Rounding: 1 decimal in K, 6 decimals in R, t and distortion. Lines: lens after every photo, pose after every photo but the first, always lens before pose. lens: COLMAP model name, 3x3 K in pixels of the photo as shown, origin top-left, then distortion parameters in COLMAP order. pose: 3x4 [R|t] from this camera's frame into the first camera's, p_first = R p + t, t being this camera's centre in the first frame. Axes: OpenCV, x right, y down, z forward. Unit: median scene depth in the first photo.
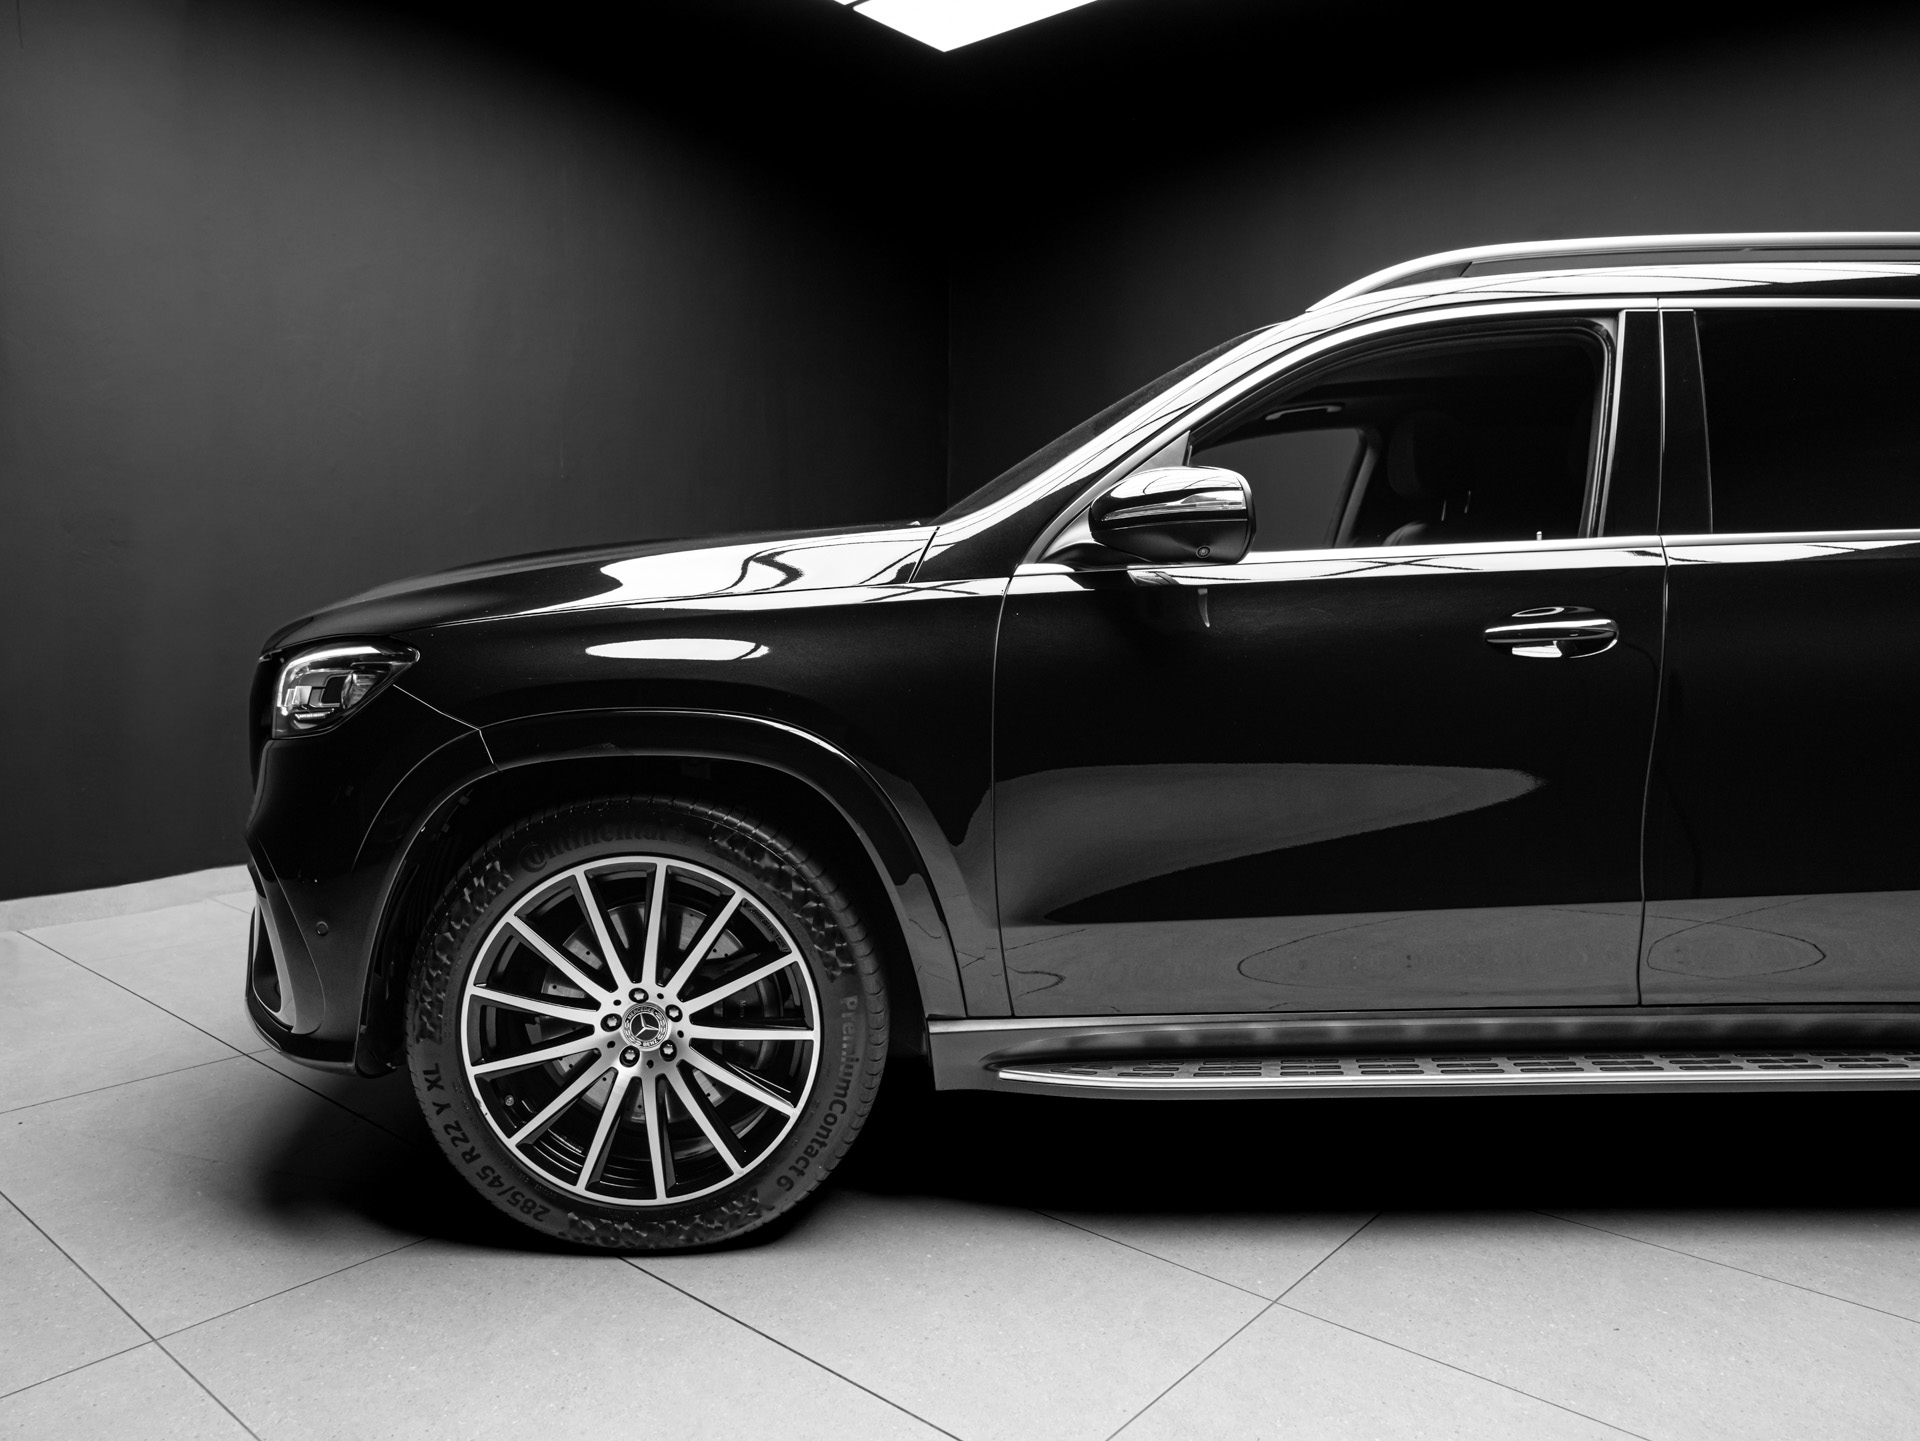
lens RADIAL K [[1350.5, 0, 960.0], [0, 1350.5, 720.5], [0, 0, 1]] dist [-0.045613, 0.065816]
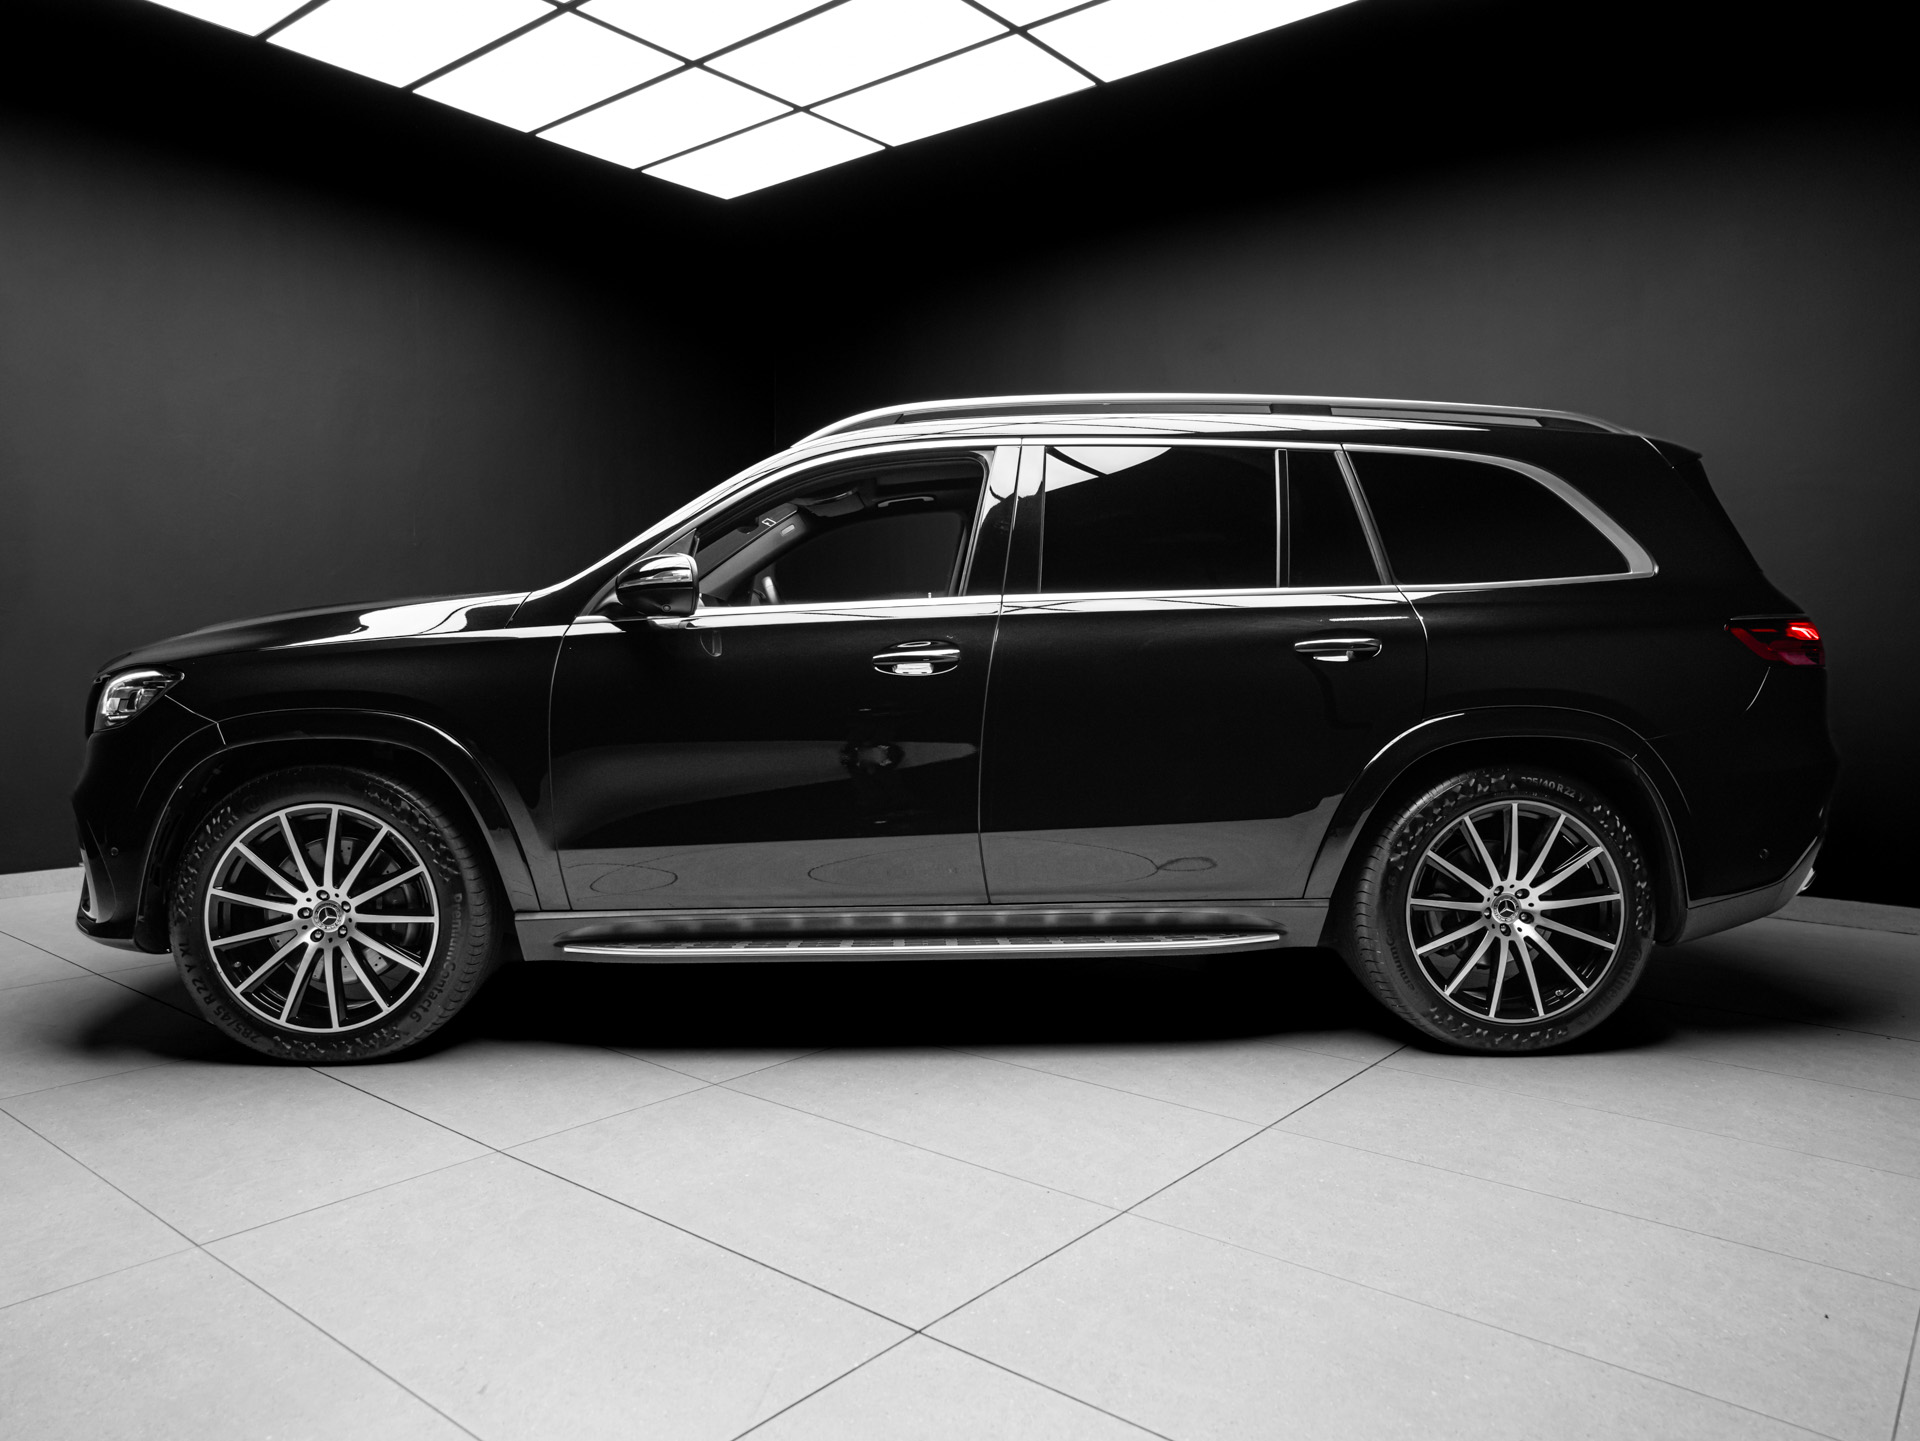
lens RADIAL K [[1350.5, 0, 960.0], [0, 1350.5, 720.5], [0, 0, 1]] dist [-0.045613, 0.065816]
pose [[0.999890, -0.004449, 0.014130, 0.473501], [0.004923, 0.999420, -0.033703, 0.059440], [-0.013972, 0.033769, 0.999332, -0.557991]]
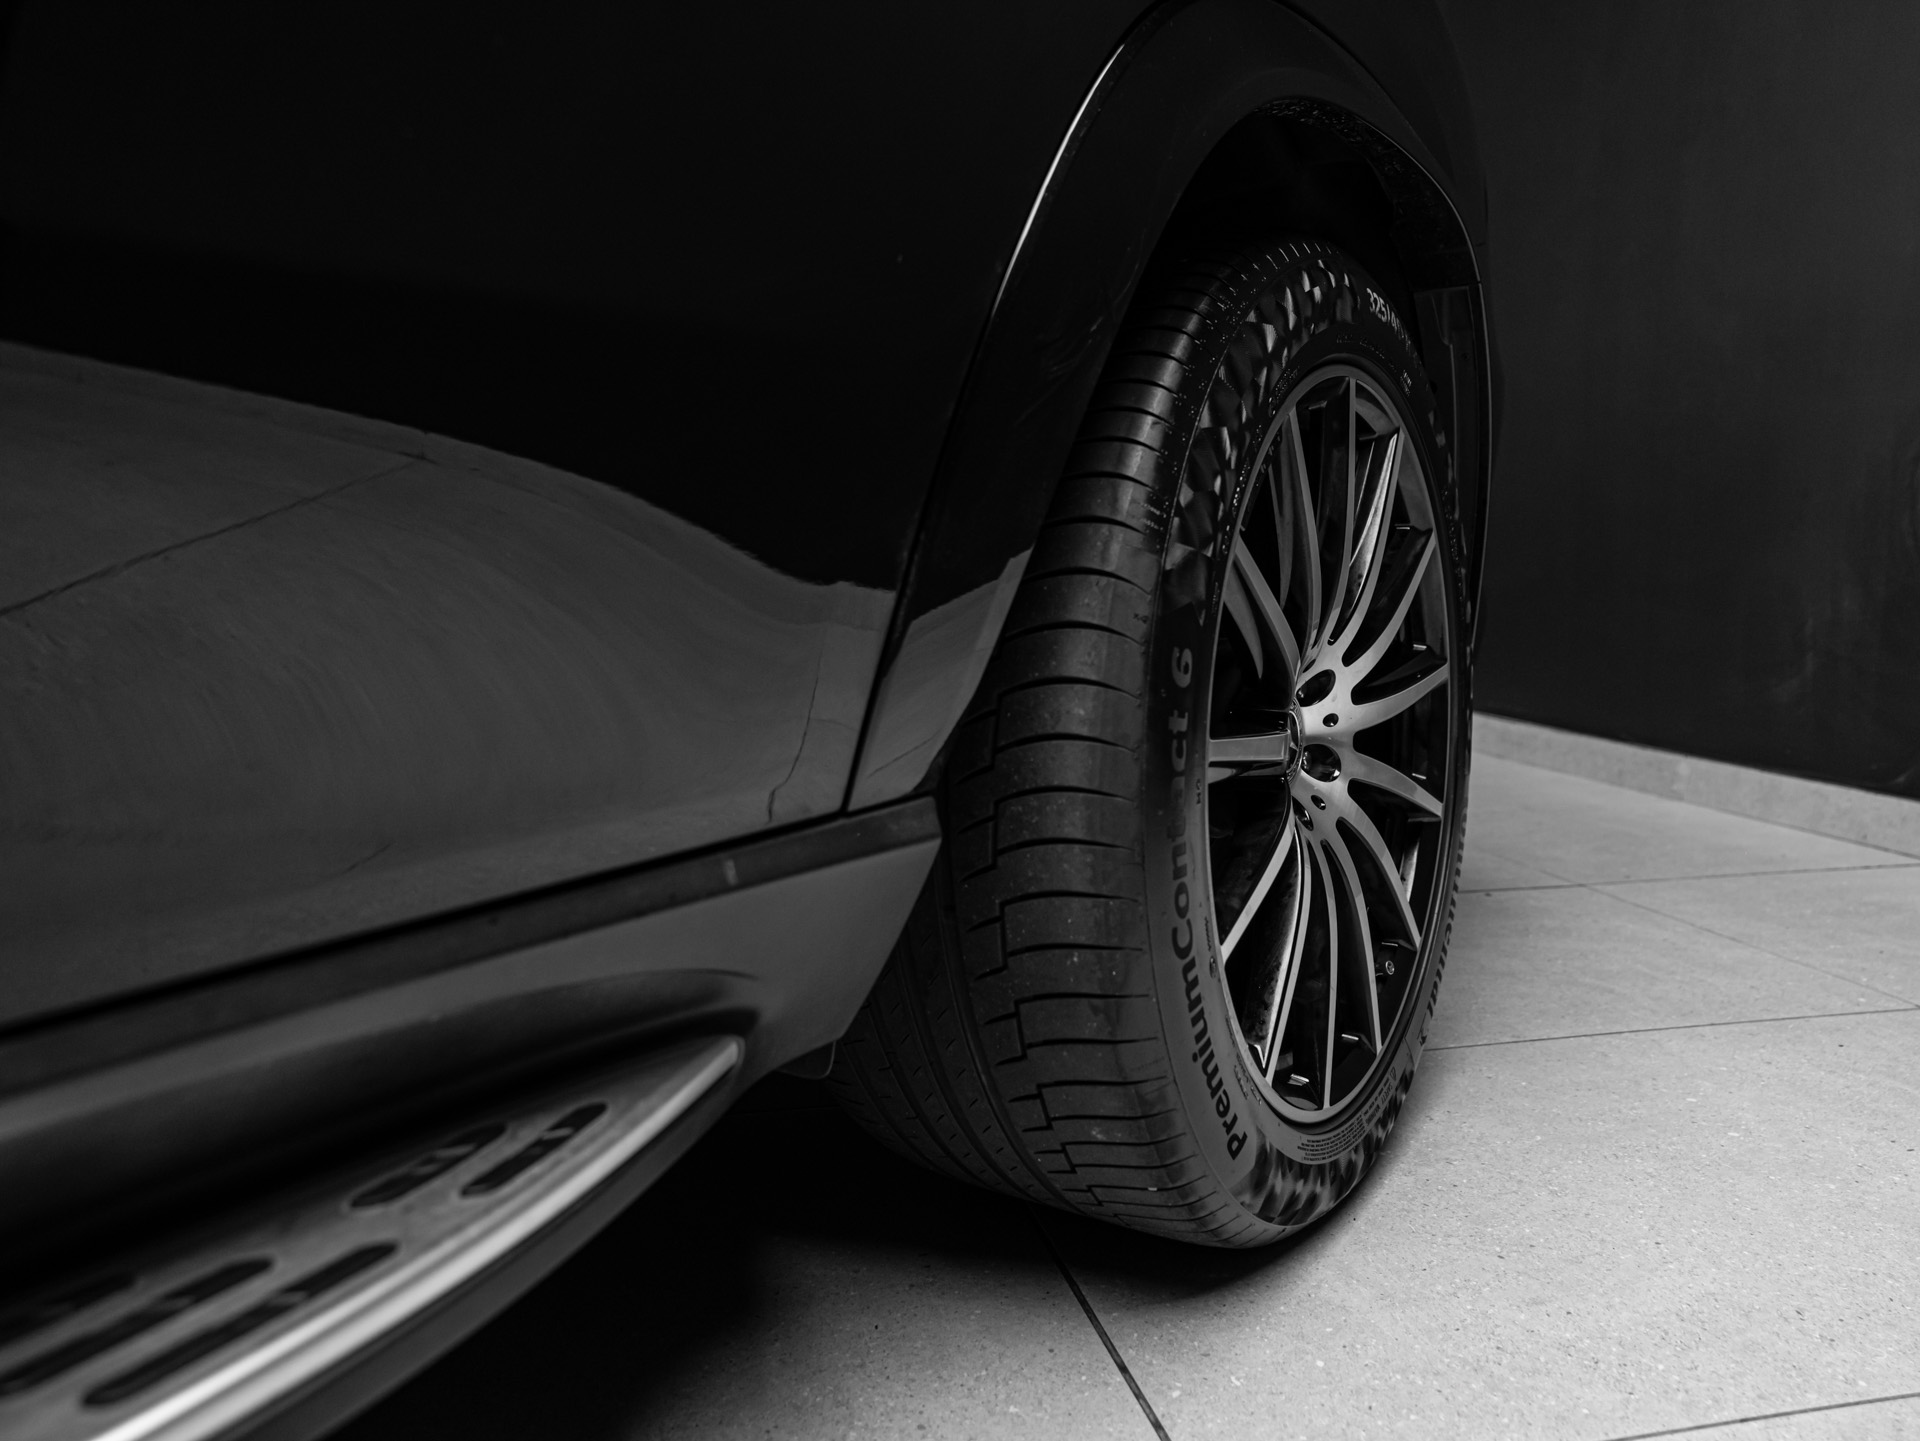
lens RADIAL K [[1350.5, 0, 960.0], [0, 1350.5, 720.5], [0, 0, 1]] dist [-0.045613, 0.065816]
pose [[0.585135, -0.109230, 0.803546, 0.685954], [0.063978, 0.994016, 0.088534, 0.175097], [-0.808409, -0.000395, 0.588622, 0.854056]]
